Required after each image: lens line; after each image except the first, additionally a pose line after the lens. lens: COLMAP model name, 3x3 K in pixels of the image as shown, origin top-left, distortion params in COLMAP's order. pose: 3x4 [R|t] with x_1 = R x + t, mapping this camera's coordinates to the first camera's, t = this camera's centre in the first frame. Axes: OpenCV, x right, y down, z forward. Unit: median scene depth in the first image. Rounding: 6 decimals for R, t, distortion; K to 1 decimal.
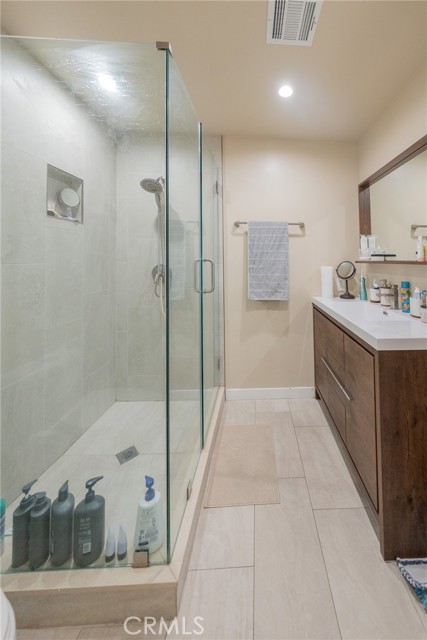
lens RADIAL K [[235.3, 0, 213.4], [0, 235.3, 259.0], [0, 0, 1]] dist [-0.000689, -0.000279]
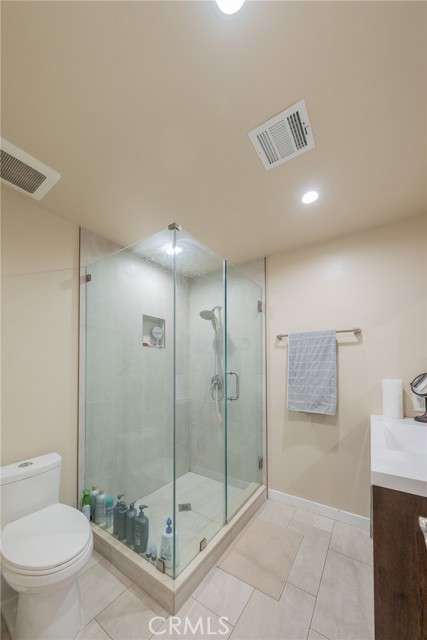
lens RADIAL K [[226.5, 0, 226.4], [0, 226.5, 366.3], [0, 0, 1]] dist [-0.000315, 0.000016]
pose [[0.809381, -0.007802, -0.587232, 0.540378], [0.018157, 0.999766, 0.011743, -0.037436], [0.587003, -0.020167, 0.809334, 0.035512]]
